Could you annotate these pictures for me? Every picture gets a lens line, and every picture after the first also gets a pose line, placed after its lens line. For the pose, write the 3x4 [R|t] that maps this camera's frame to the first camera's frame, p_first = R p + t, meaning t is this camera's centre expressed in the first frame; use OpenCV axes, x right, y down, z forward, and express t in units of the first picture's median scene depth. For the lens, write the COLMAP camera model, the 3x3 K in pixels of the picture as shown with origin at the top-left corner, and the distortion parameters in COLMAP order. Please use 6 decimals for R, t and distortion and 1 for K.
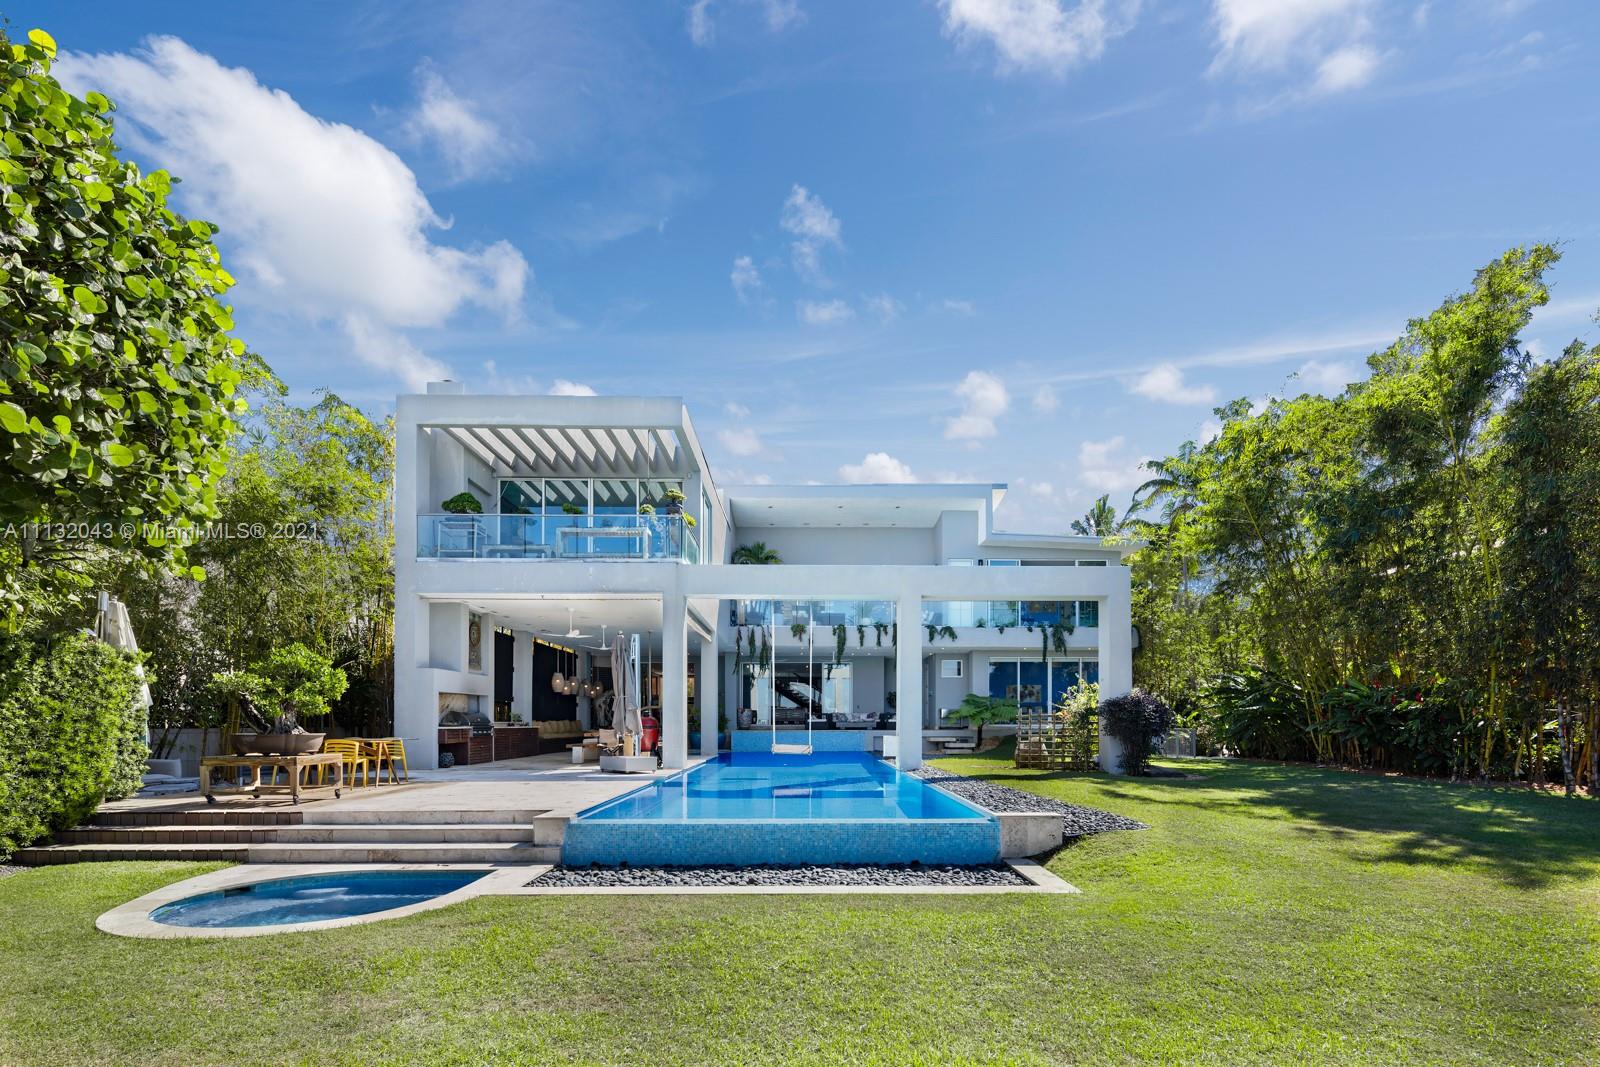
lens RADIAL K [[784.6, 0, 800.0], [0, 784.6, 533.5], [0, 0, 1]] dist [-0.000813, -0.000161]
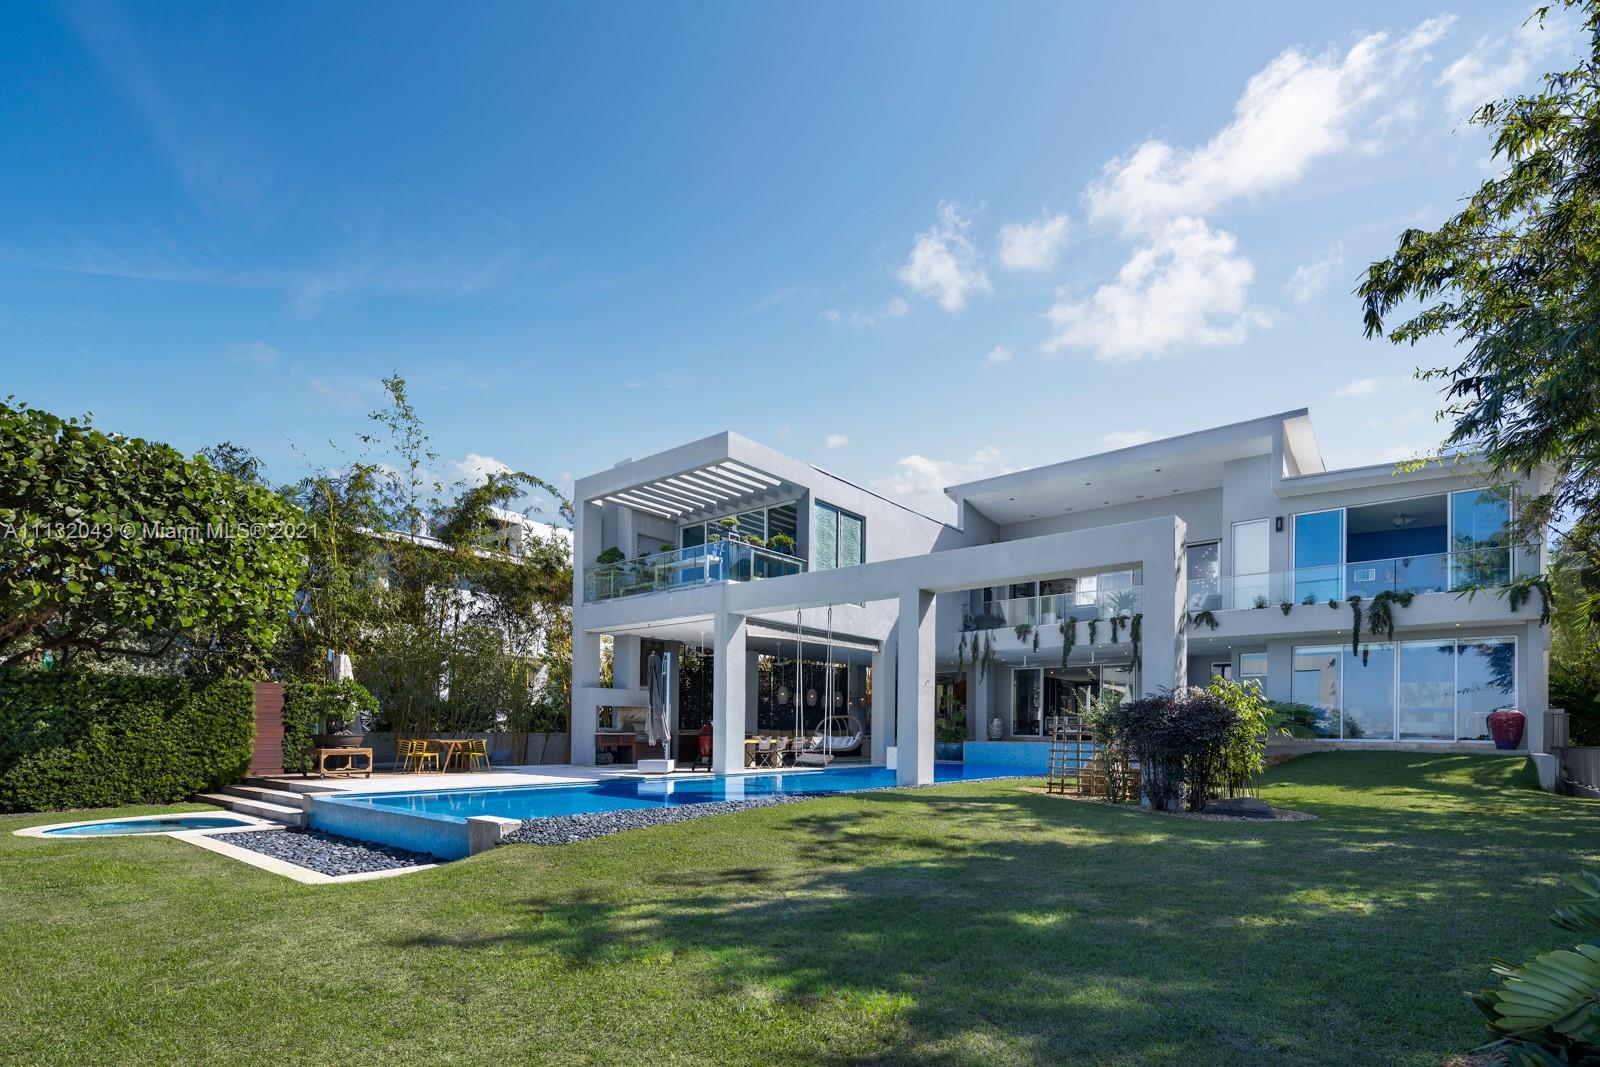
lens RADIAL K [[784.6, 0, 800.0], [0, 784.6, 533.5], [0, 0, 1]] dist [-0.000813, -0.000161]
pose [[0.750631, -0.154554, -0.642391, 0.627229], [0.145670, 0.987044, -0.067261, 0.056025], [0.644464, -0.043089, 0.763419, 0.236966]]
